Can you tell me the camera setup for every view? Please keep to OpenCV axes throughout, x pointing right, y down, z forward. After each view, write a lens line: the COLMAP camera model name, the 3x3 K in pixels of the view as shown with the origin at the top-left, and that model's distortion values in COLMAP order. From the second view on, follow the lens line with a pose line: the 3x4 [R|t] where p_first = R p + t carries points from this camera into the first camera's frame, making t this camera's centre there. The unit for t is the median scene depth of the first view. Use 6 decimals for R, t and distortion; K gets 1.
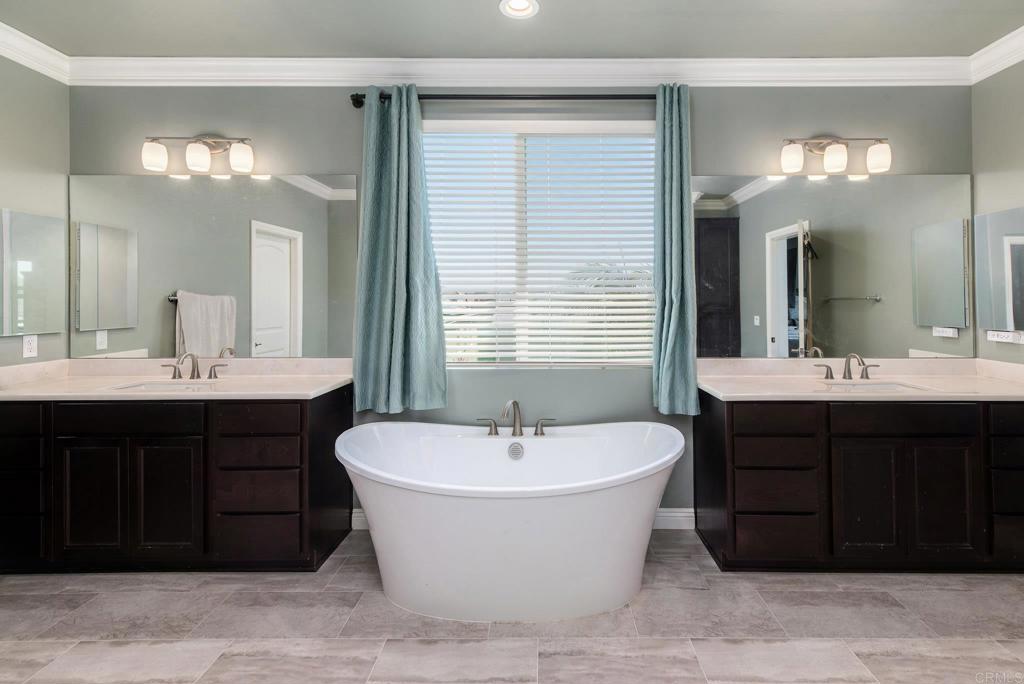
lens RADIAL K [[477.6, 0, 543.5], [0, 477.6, 292.5], [0, 0, 1]] dist [0.002096, 0.000704]
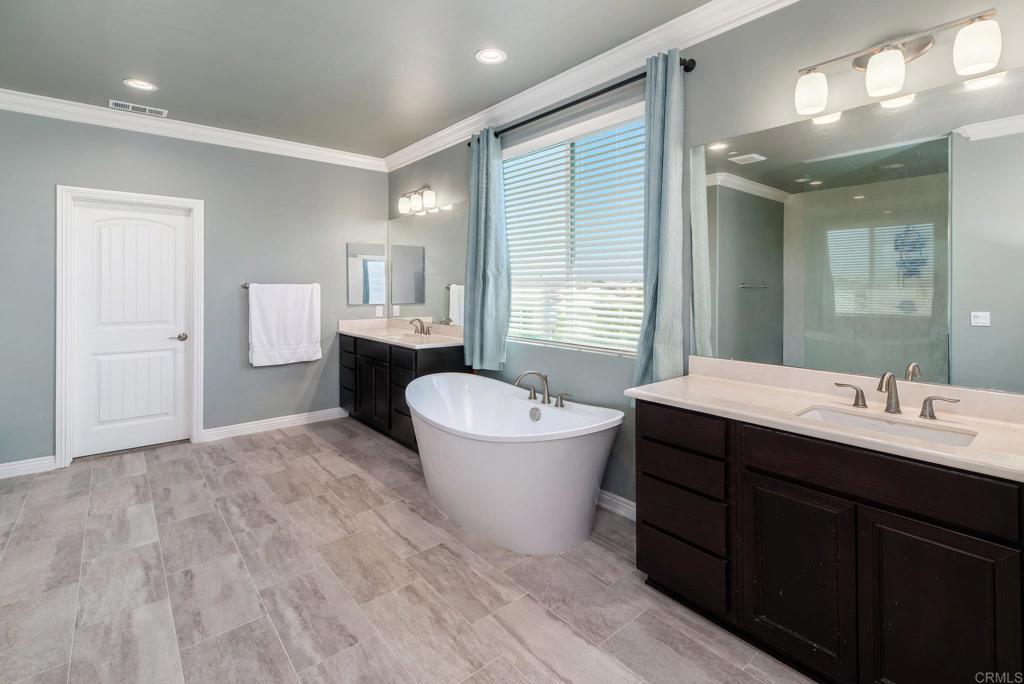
lens RADIAL K [[470.9, 0, 512.8], [0, 470.9, 286.8], [0, 0, 1]] dist [0.001267, -0.000222]
pose [[0.644744, 0.003394, -0.764391, 0.789385], [0.006339, 0.999932, 0.009786, 0.000940], [0.764372, -0.011155, 0.644679, 0.195948]]
